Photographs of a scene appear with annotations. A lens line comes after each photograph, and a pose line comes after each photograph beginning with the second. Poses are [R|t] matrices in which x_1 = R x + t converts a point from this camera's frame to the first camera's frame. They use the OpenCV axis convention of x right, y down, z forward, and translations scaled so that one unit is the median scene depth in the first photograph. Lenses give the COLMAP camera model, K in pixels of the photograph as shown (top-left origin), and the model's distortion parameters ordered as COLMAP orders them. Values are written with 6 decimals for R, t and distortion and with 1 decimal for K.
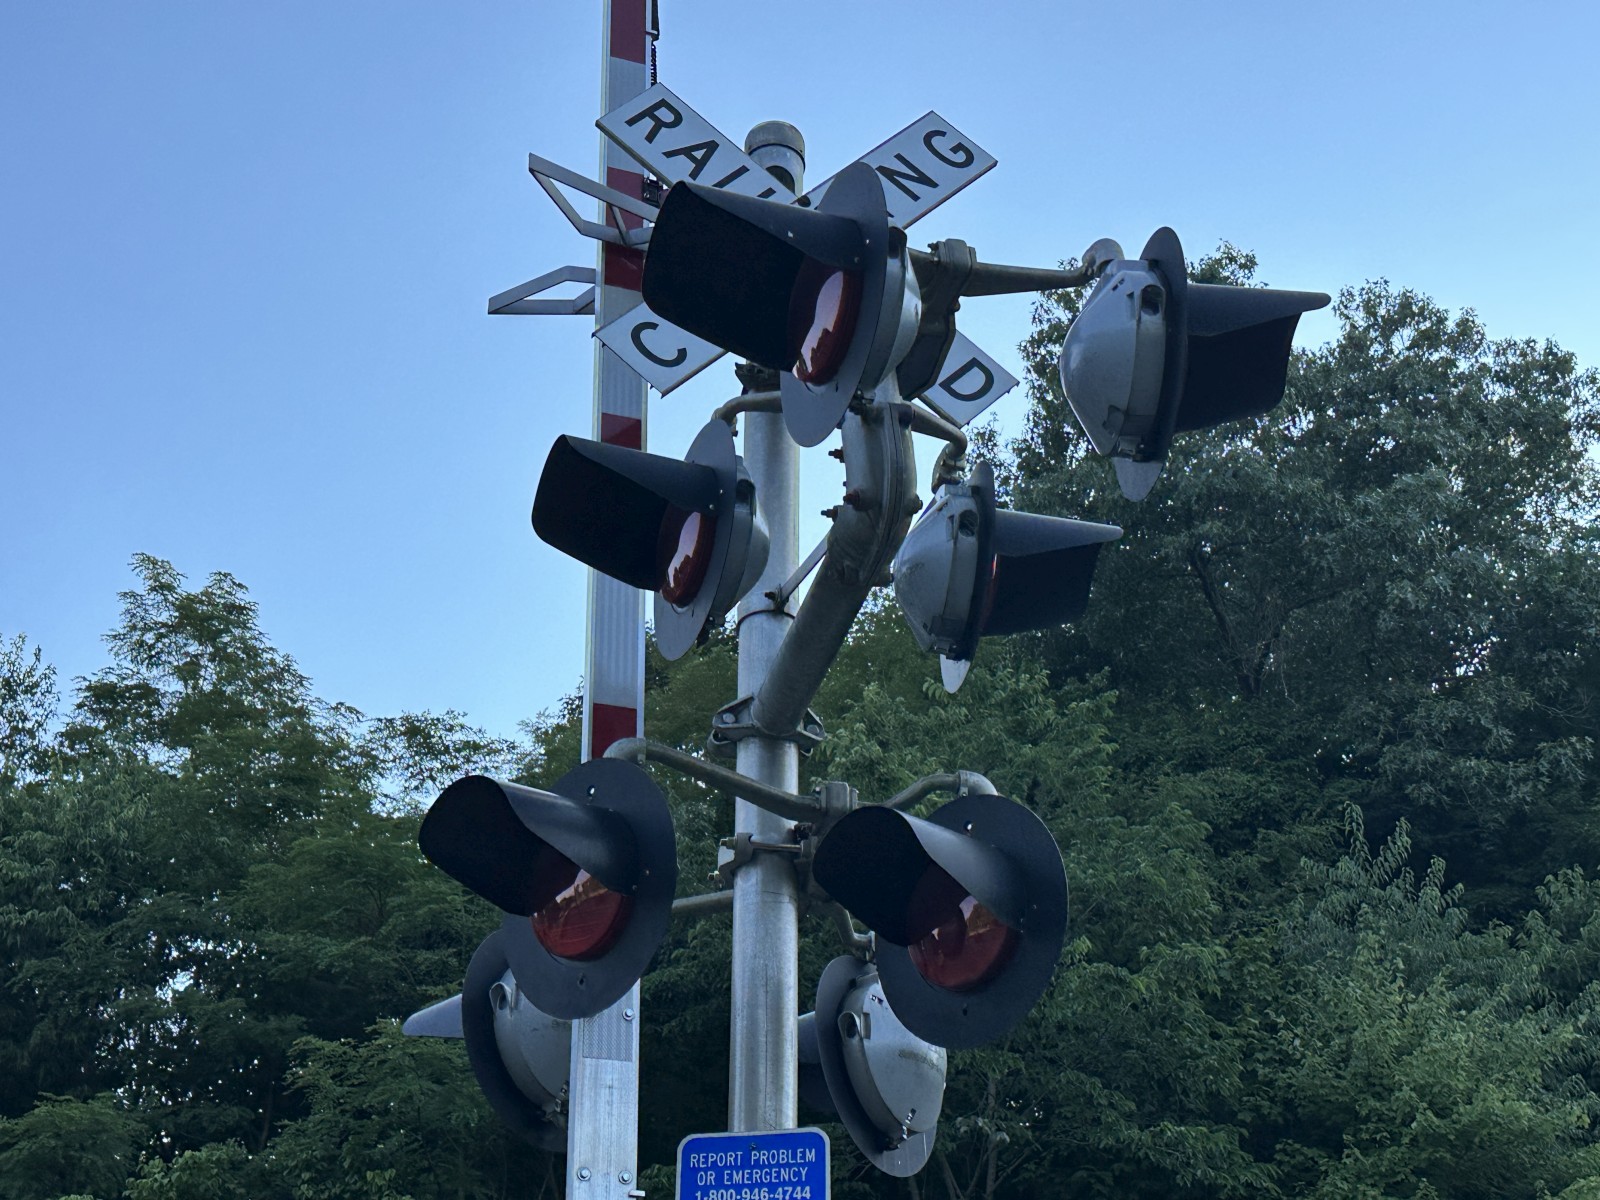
lens RADIAL K [[2071.8, 0, 767.5], [0, 2071.8, 599.3], [0, 0, 1]] dist [0.121677, 0.000000]
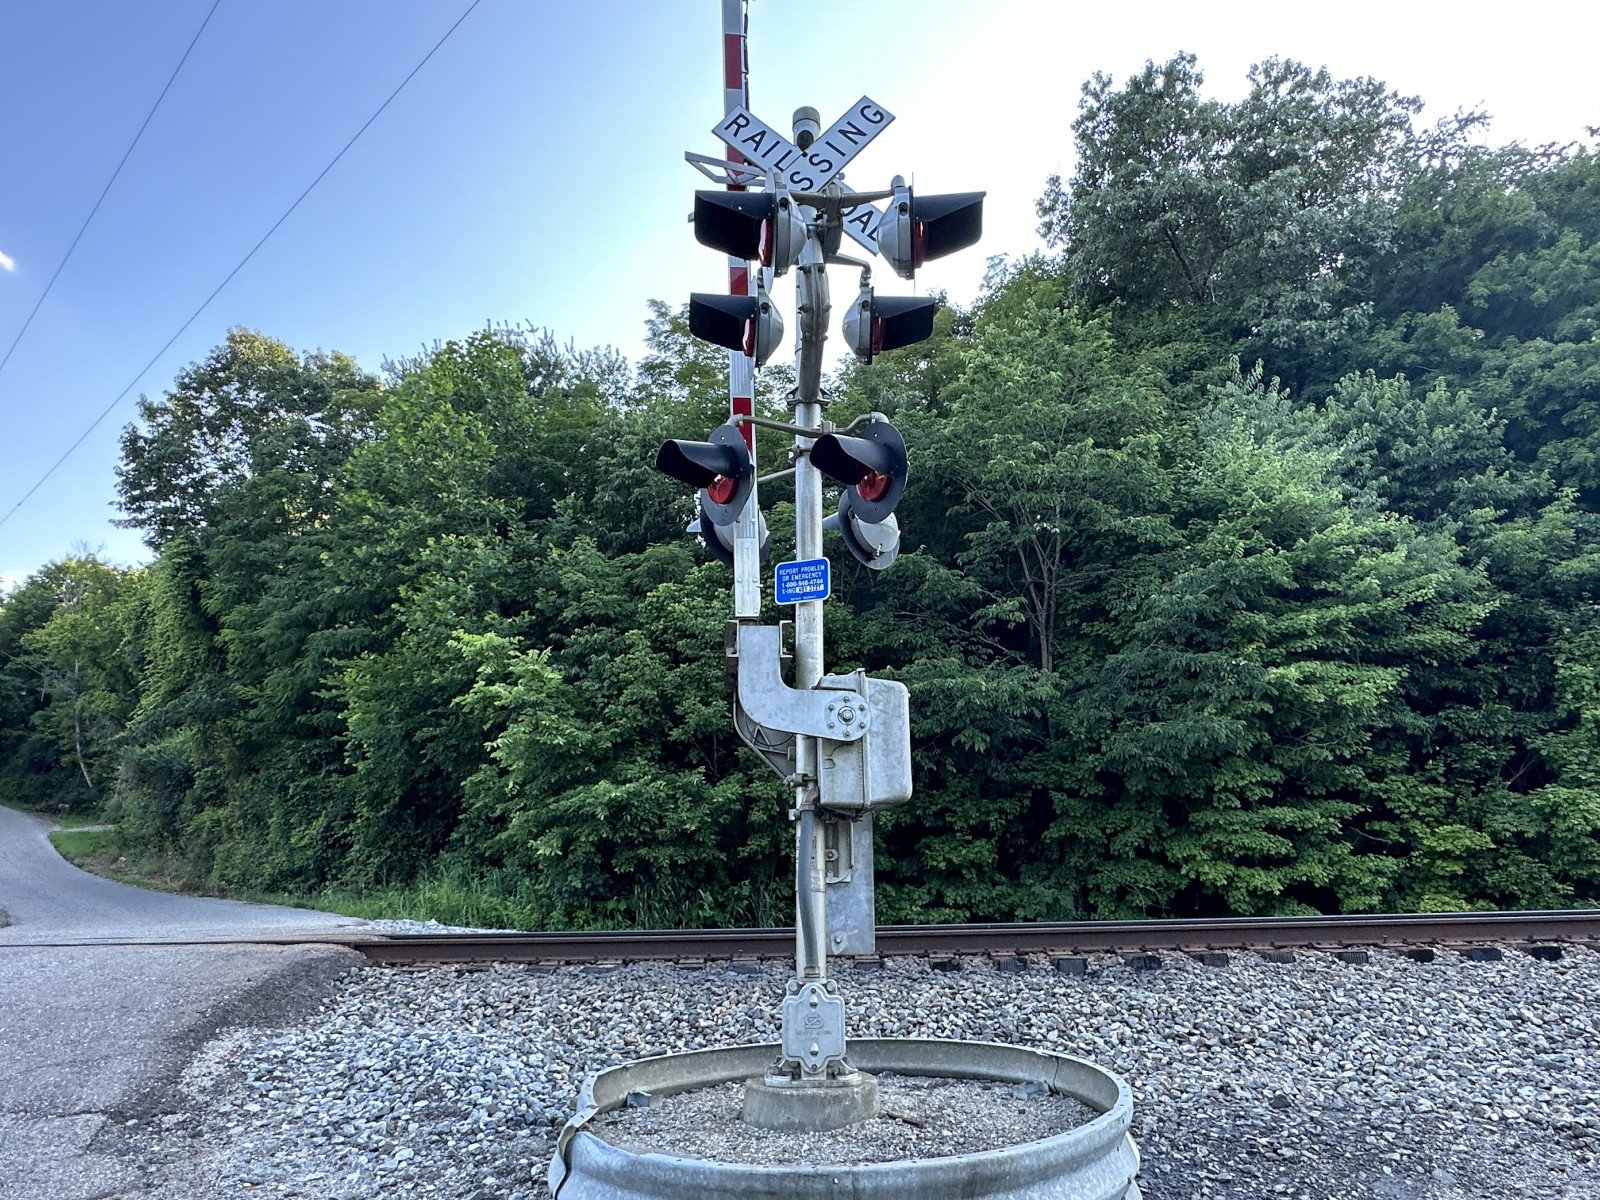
lens RADIAL K [[979.3, 0, 805.3], [0, 979.3, 608.8], [0, 0, 1]] dist [-0.006961, 0.002613]
pose [[0.978681, -0.069337, -0.193330, 0.039219], [0.126932, 0.944204, 0.303921, -0.010420], [0.161470, -0.321981, 0.932875, -0.028505]]
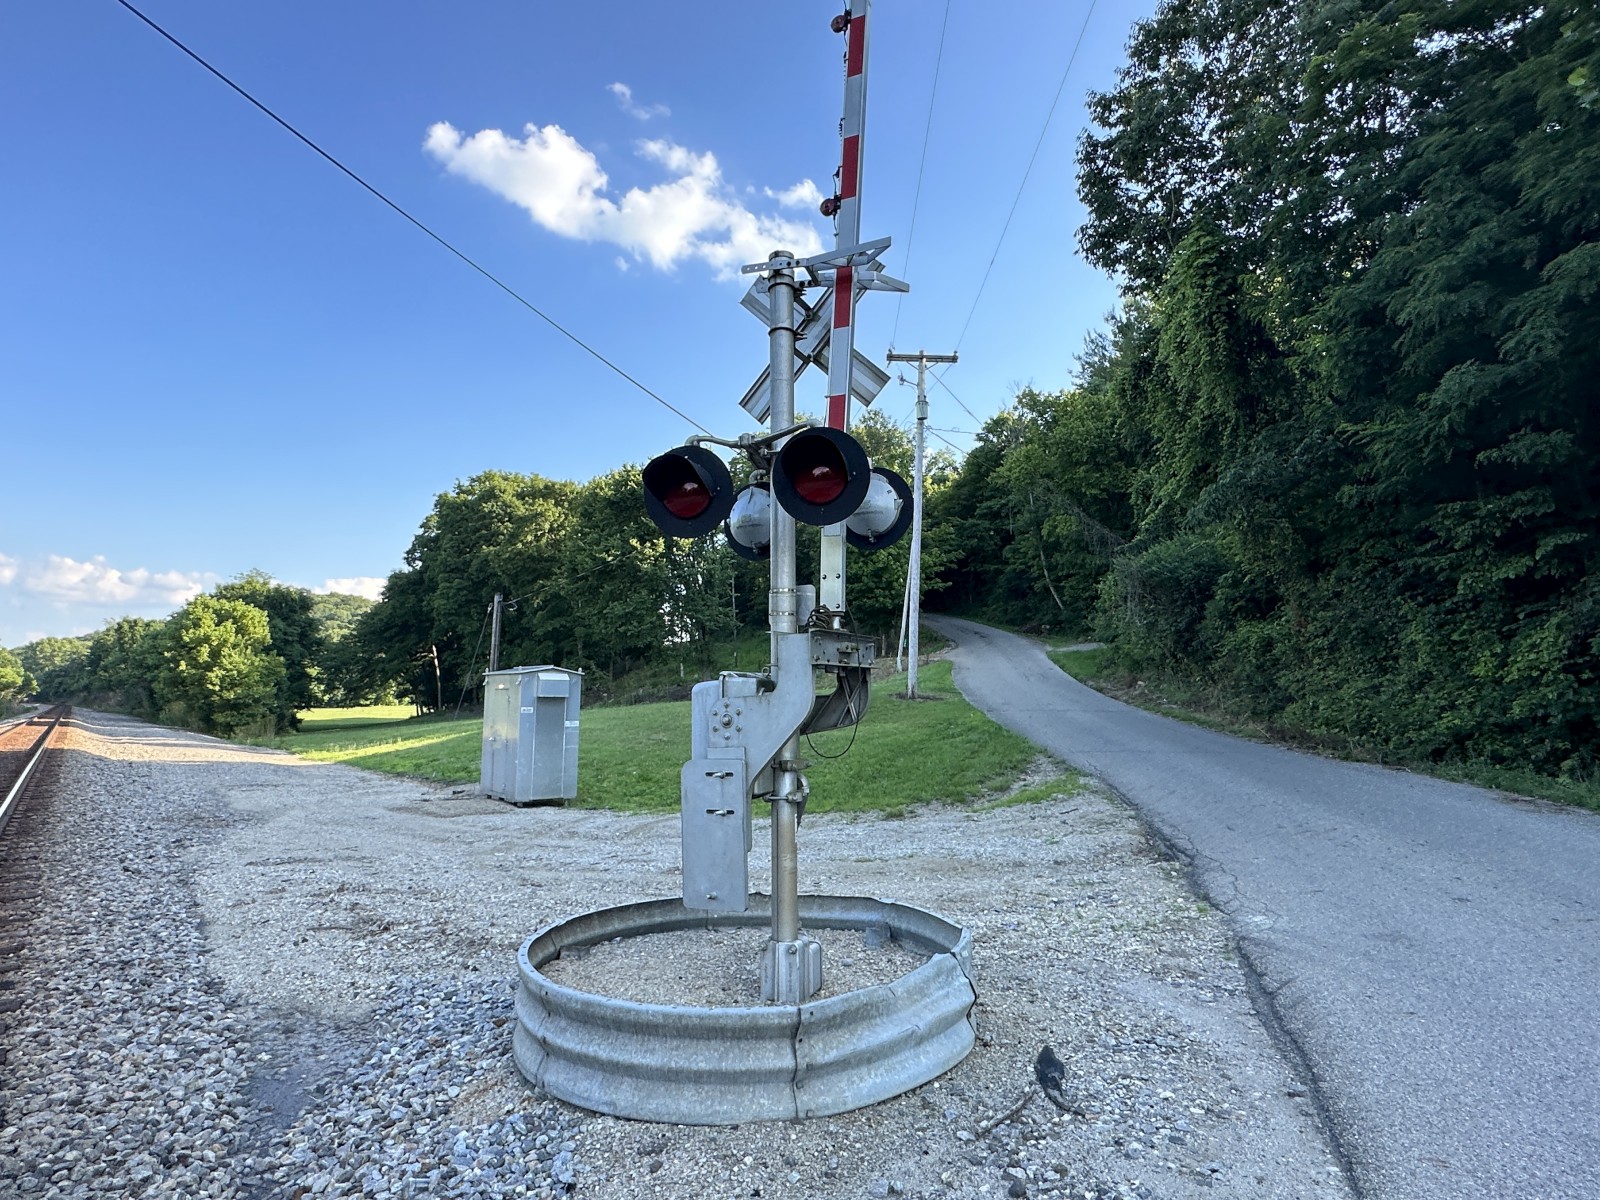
lens RADIAL K [[909.7, 0, 804.3], [0, 909.7, 597.3], [0, 0, 1]] dist [0.000814, 0.001434]
pose [[0.476311, -0.089380, -0.874723, -0.221349], [0.491103, 0.852230, 0.180337, 0.066081], [0.729346, -0.515476, 0.449821, 0.124176]]
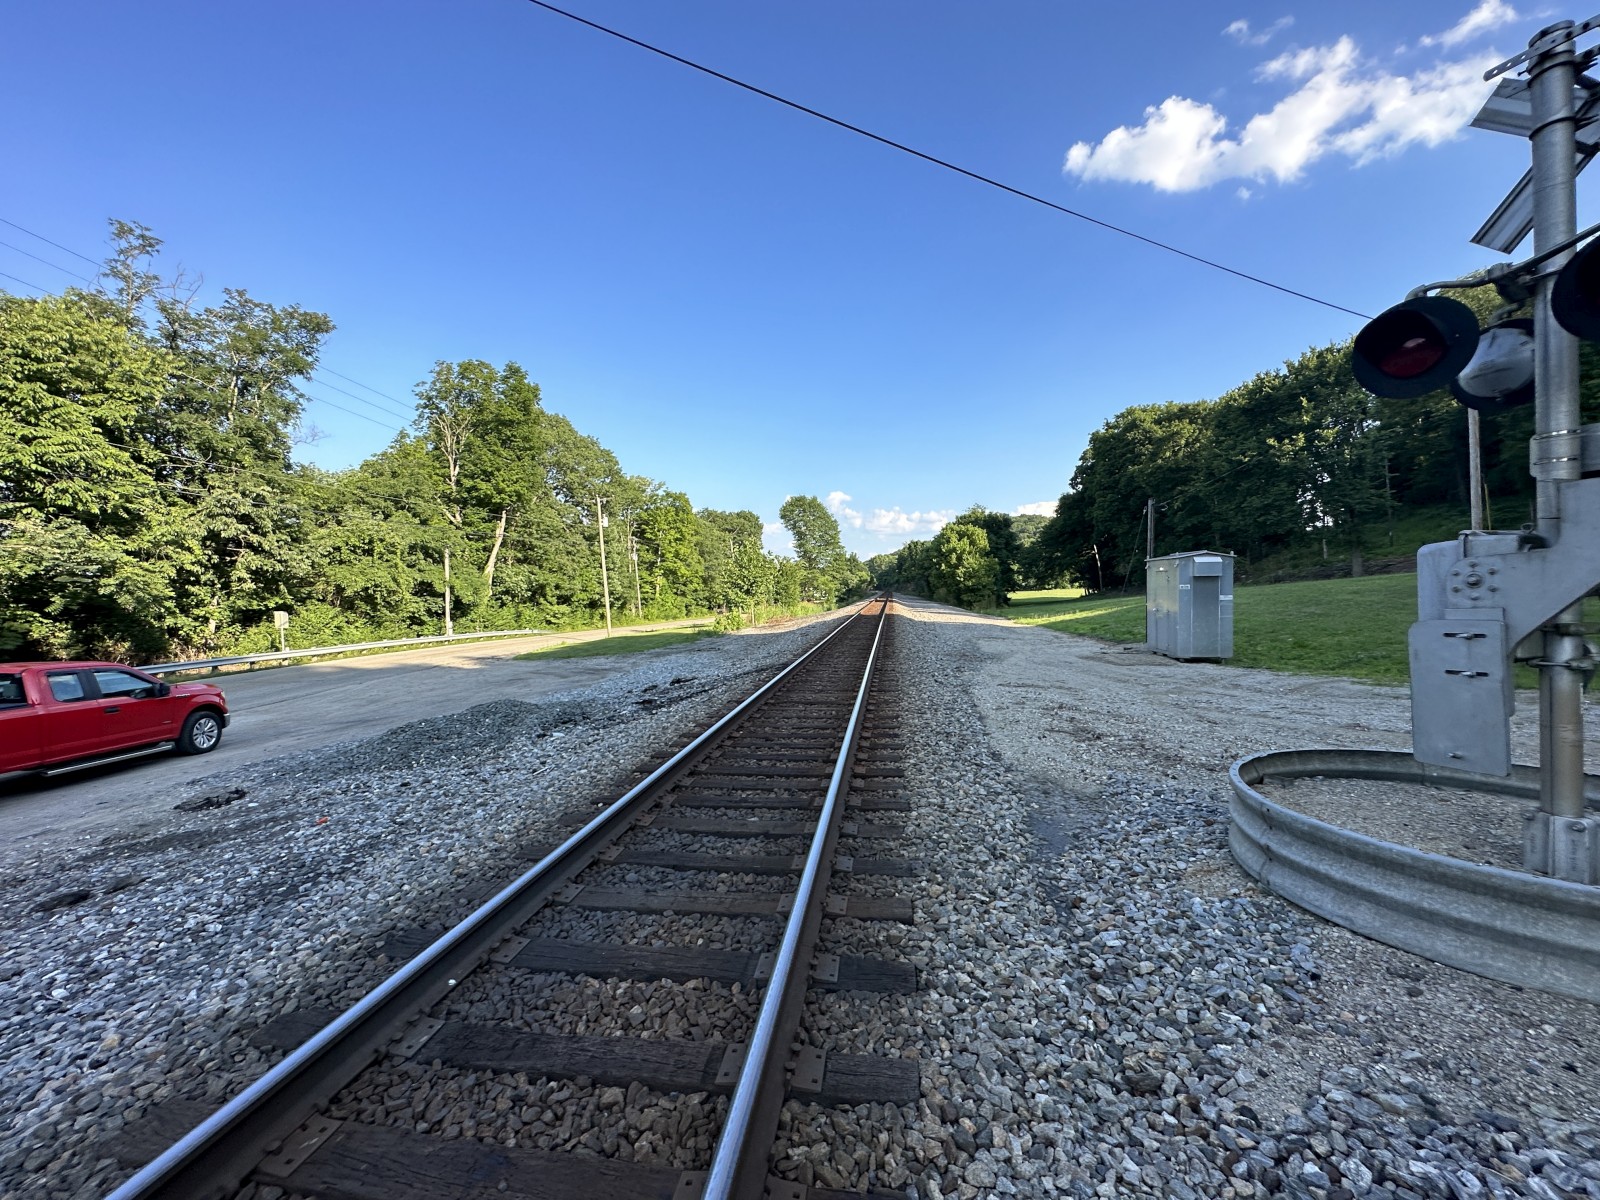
lens RADIAL K [[640.6, 0, 793.4], [0, 640.6, 600.9], [0, 0, 1]] dist [-0.006638, 0.001784]
pose [[-0.322602, 0.030975, -0.946028, -0.227110], [0.552411, 0.817757, -0.161601, 0.064528], [0.768616, -0.574729, -0.280921, 0.118744]]
